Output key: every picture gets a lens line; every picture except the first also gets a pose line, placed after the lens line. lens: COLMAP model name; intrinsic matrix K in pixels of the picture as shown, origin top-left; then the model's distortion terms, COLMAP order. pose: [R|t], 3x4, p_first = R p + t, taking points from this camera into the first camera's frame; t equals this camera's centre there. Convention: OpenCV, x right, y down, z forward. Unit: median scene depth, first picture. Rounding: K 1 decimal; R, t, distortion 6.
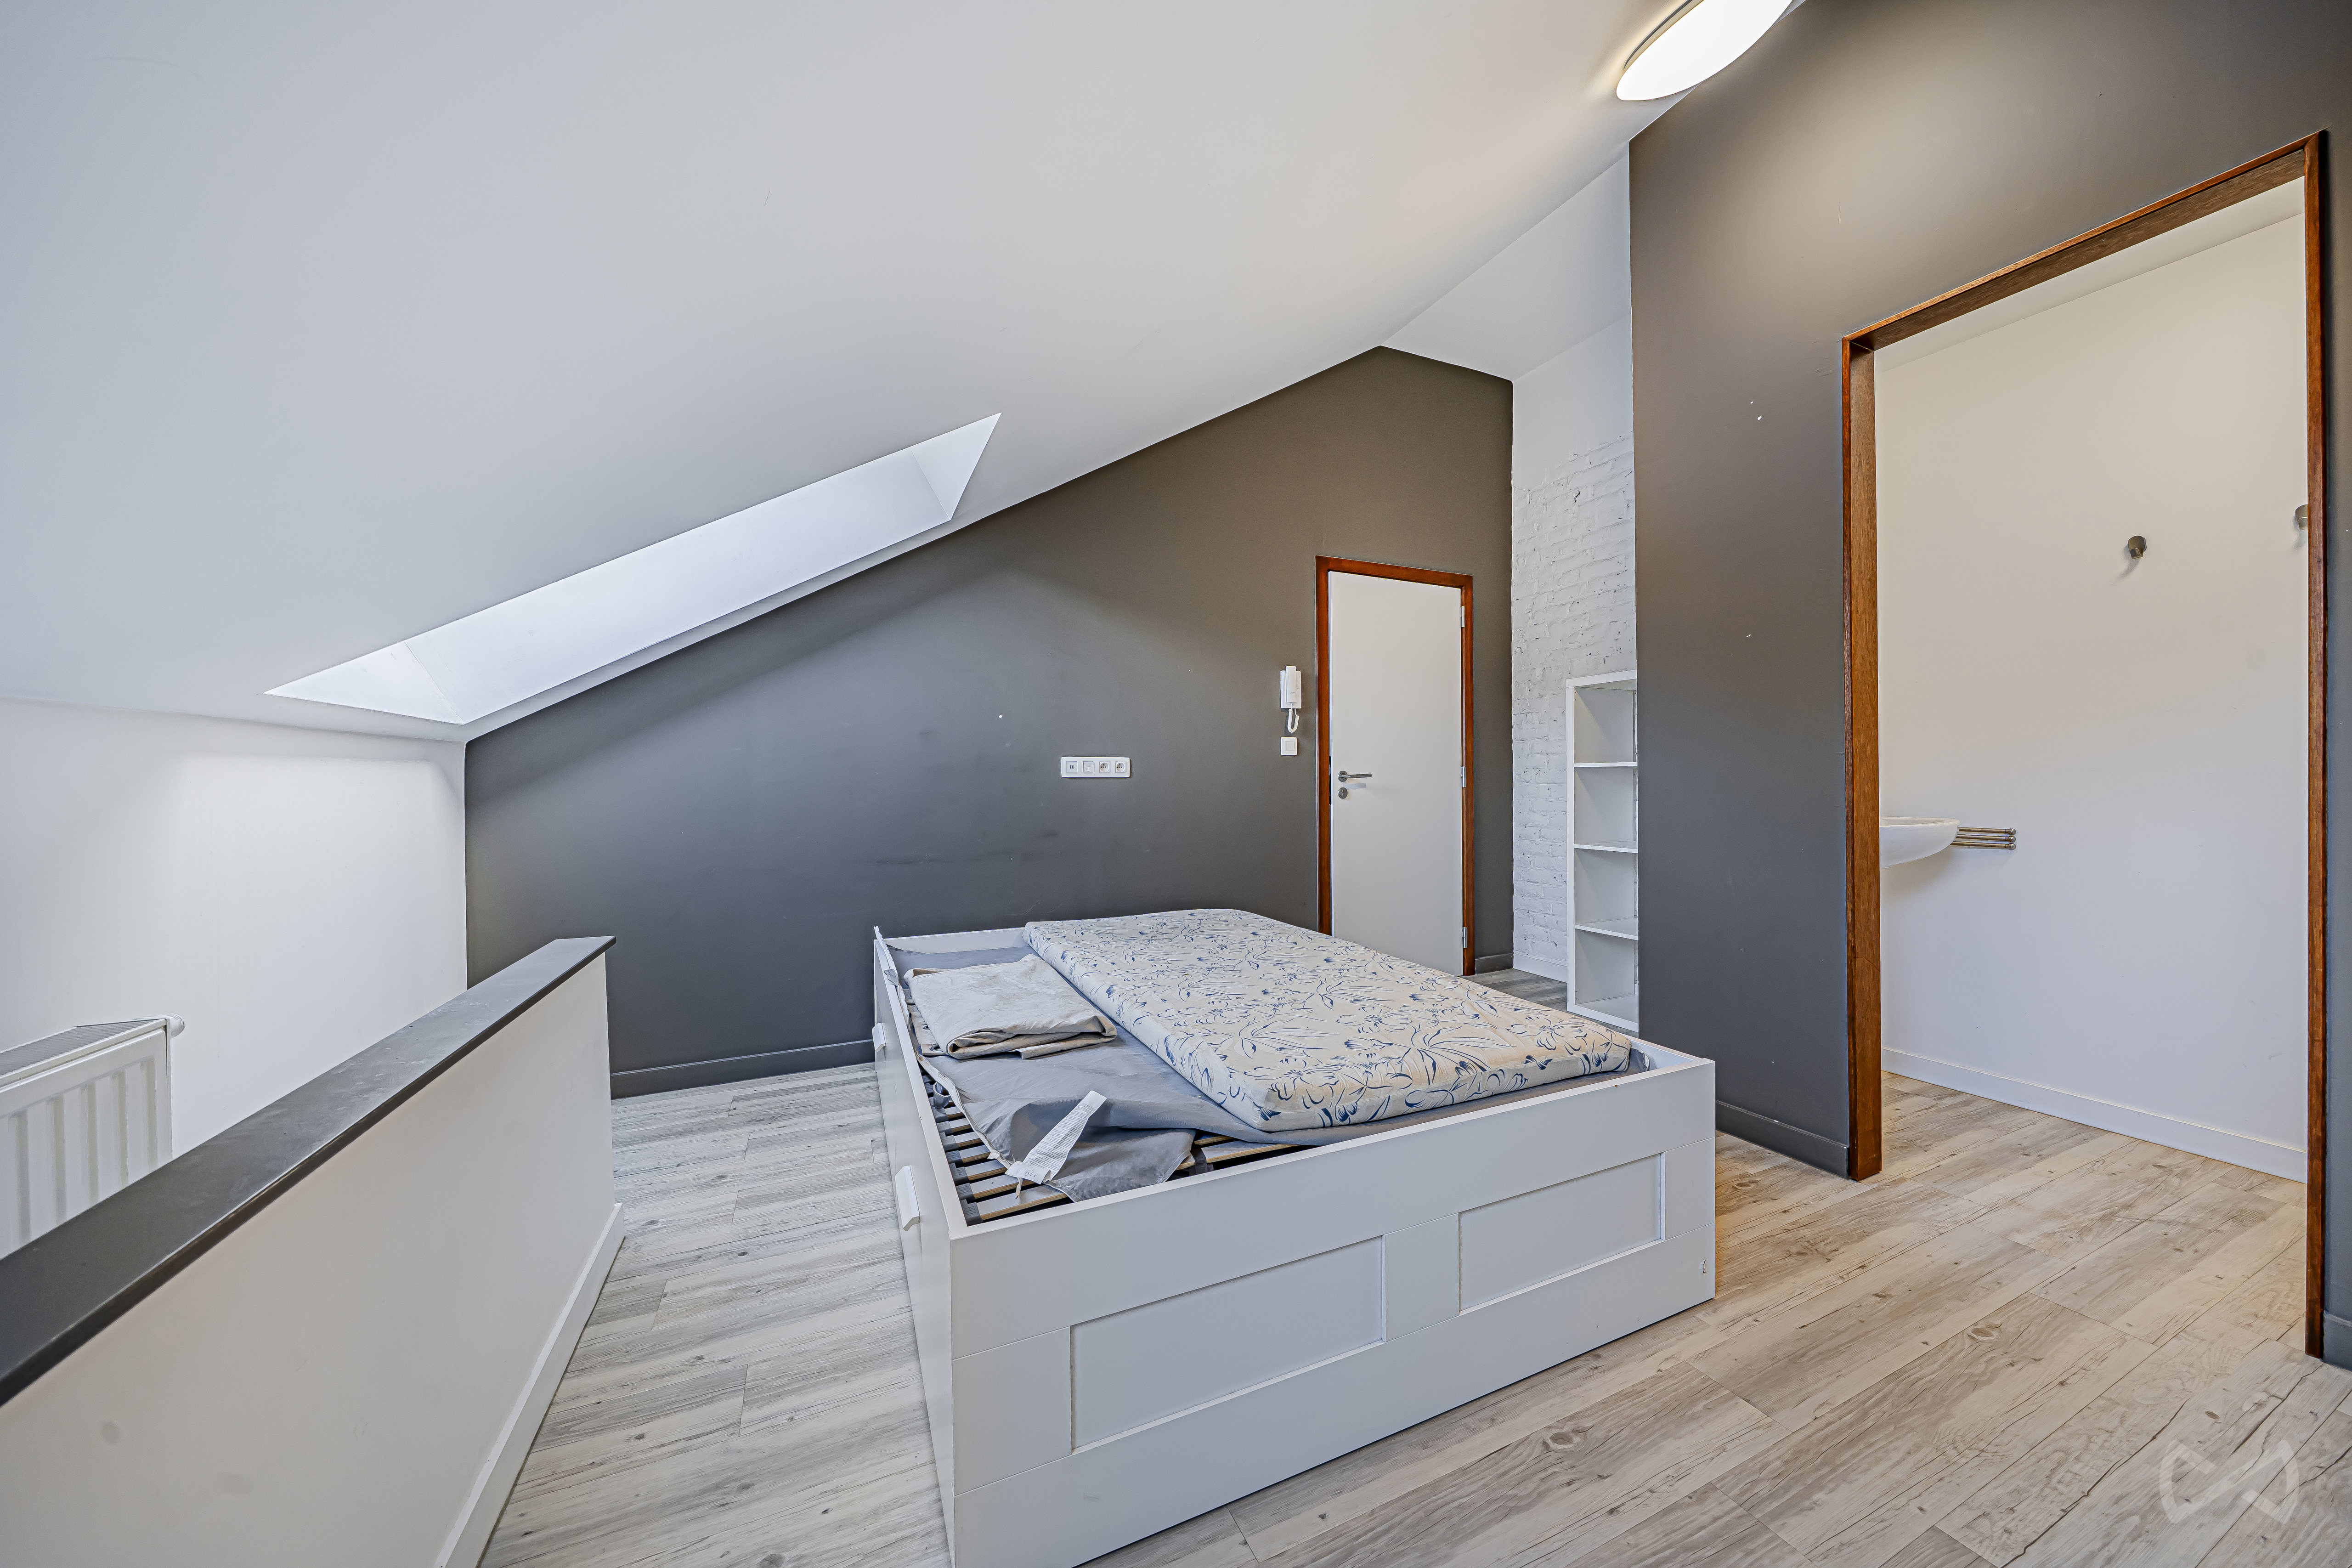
lens RADIAL K [[792.6, 0, 1176.0], [0, 792.6, 784.0], [0, 0, 1]] dist [-0.001768, -0.000098]
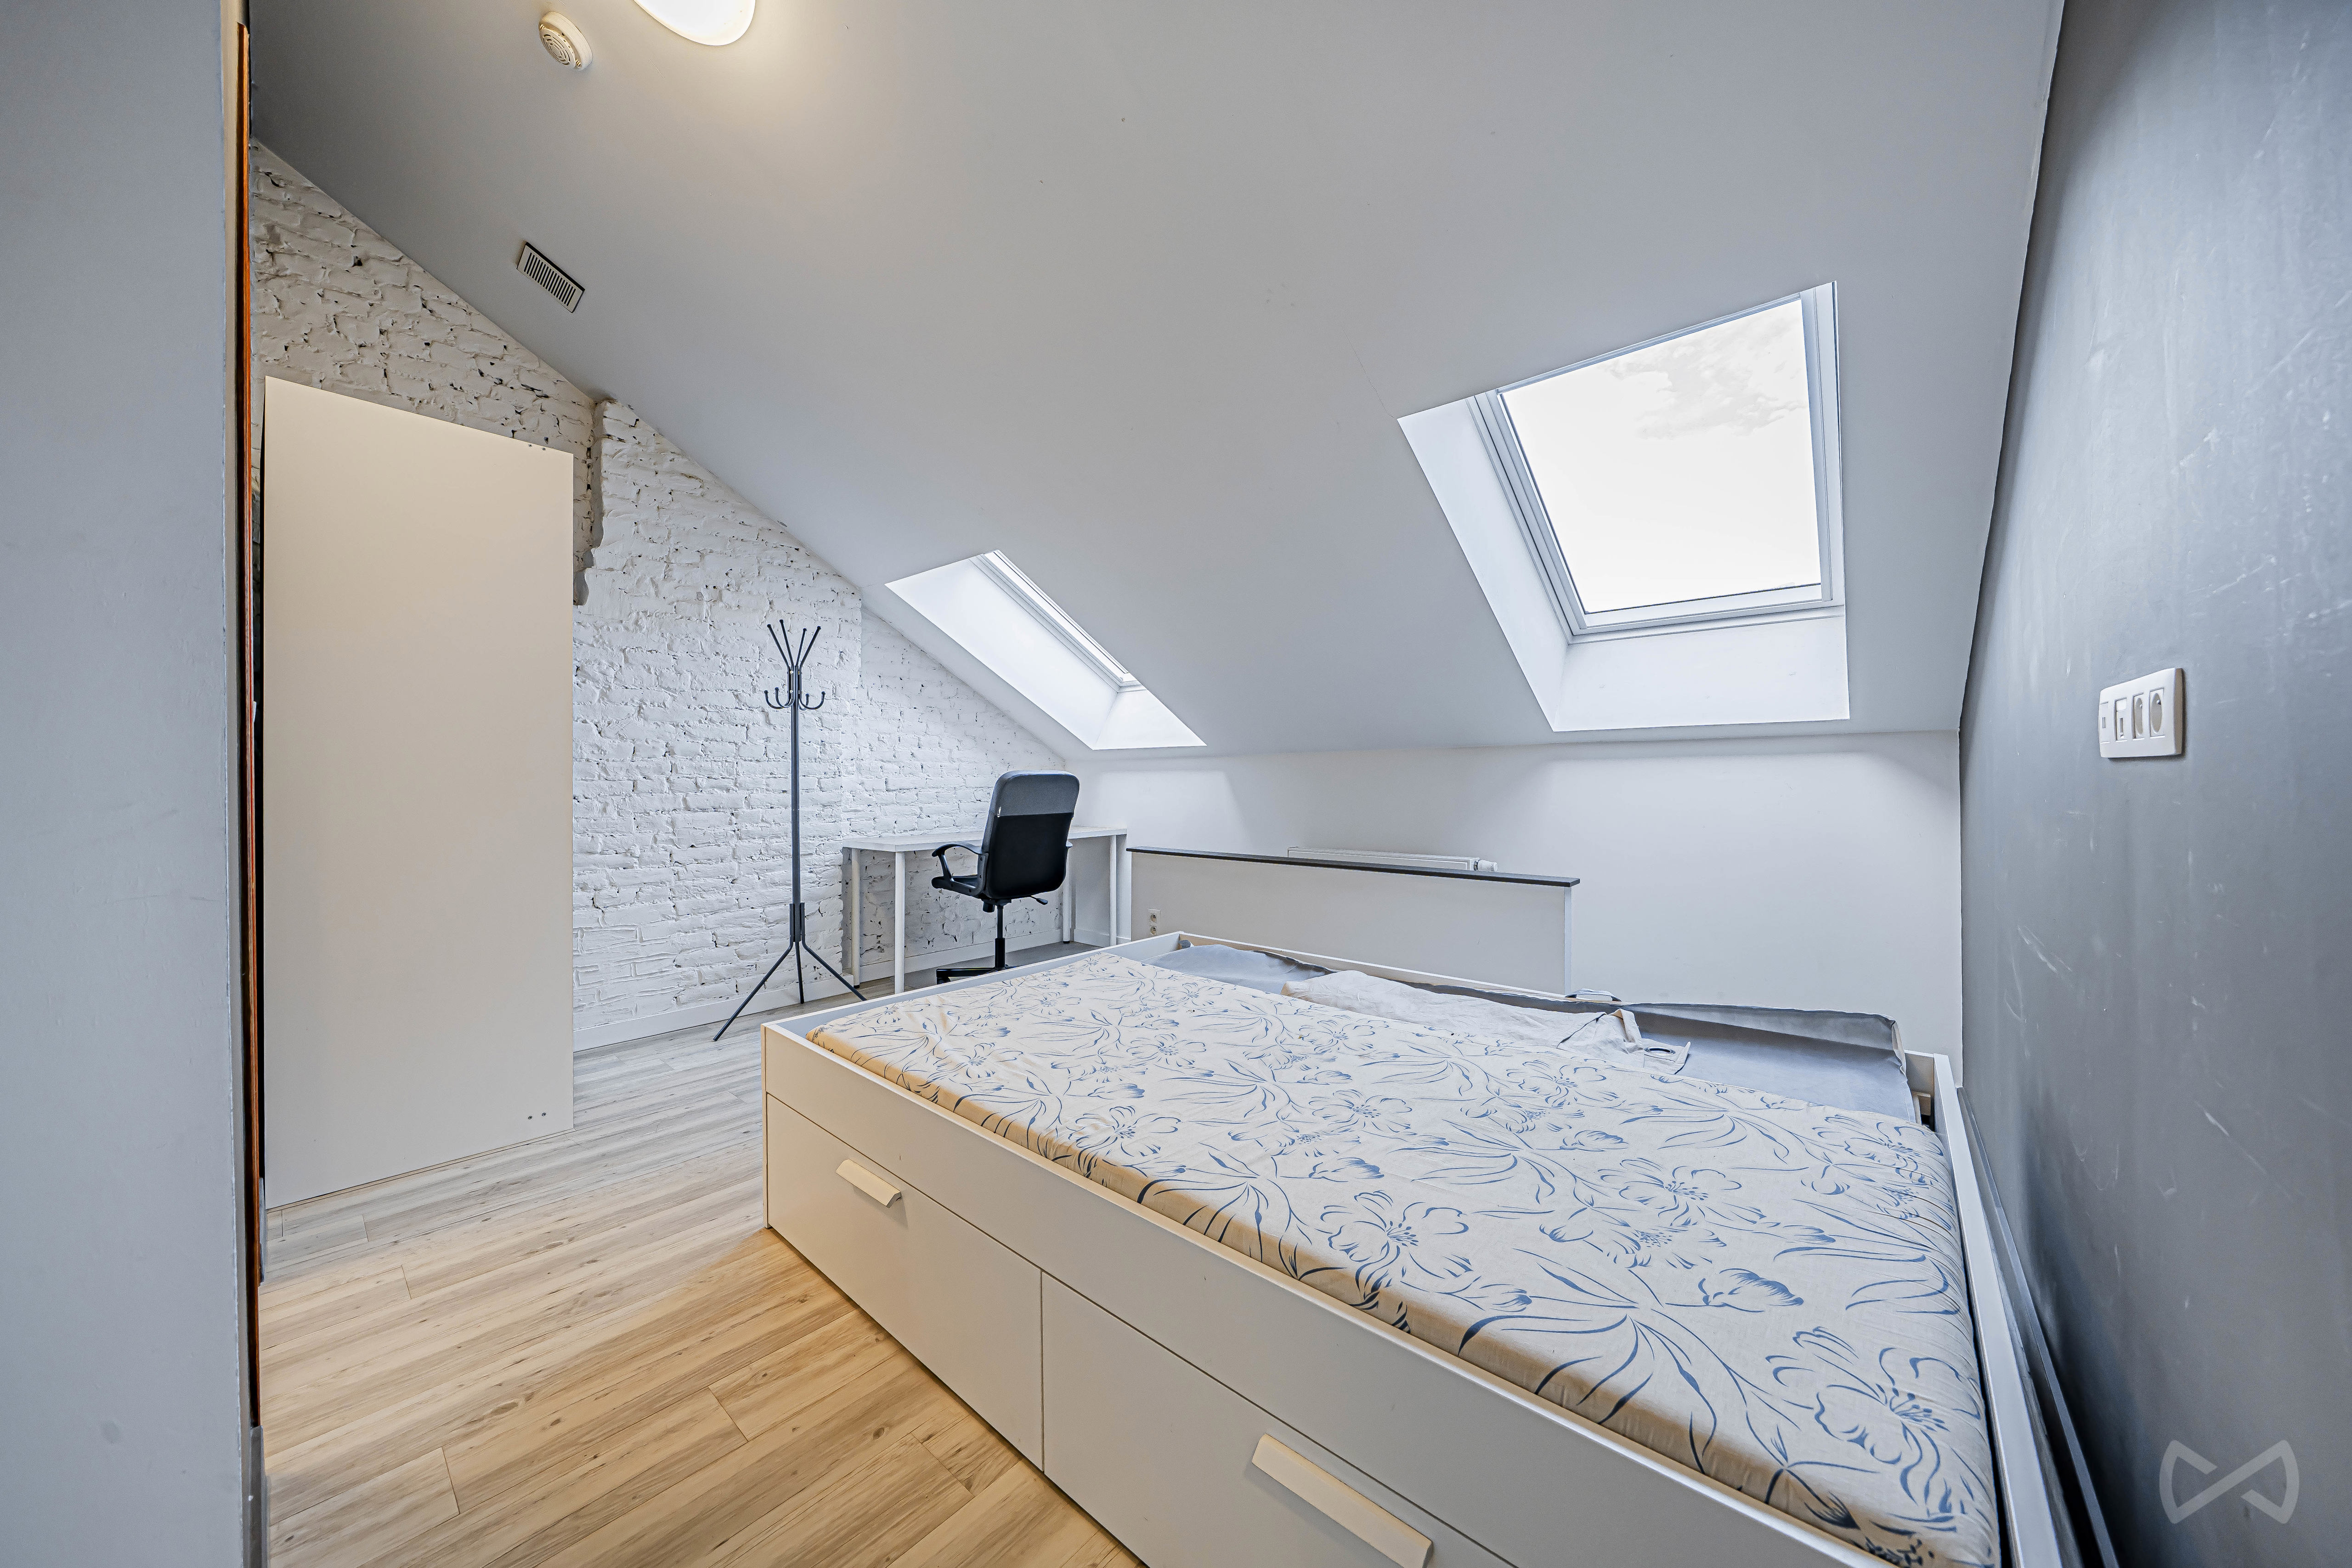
lens RADIAL K [[792.6, 0, 1176.0], [0, 792.6, 784.0], [0, 0, 1]] dist [-0.001768, -0.000098]
pose [[-0.907221, 0.013698, -0.420431, 0.523352], [0.010660, 0.999897, 0.009574, -0.007315], [0.420519, 0.004204, -0.907274, 1.984043]]
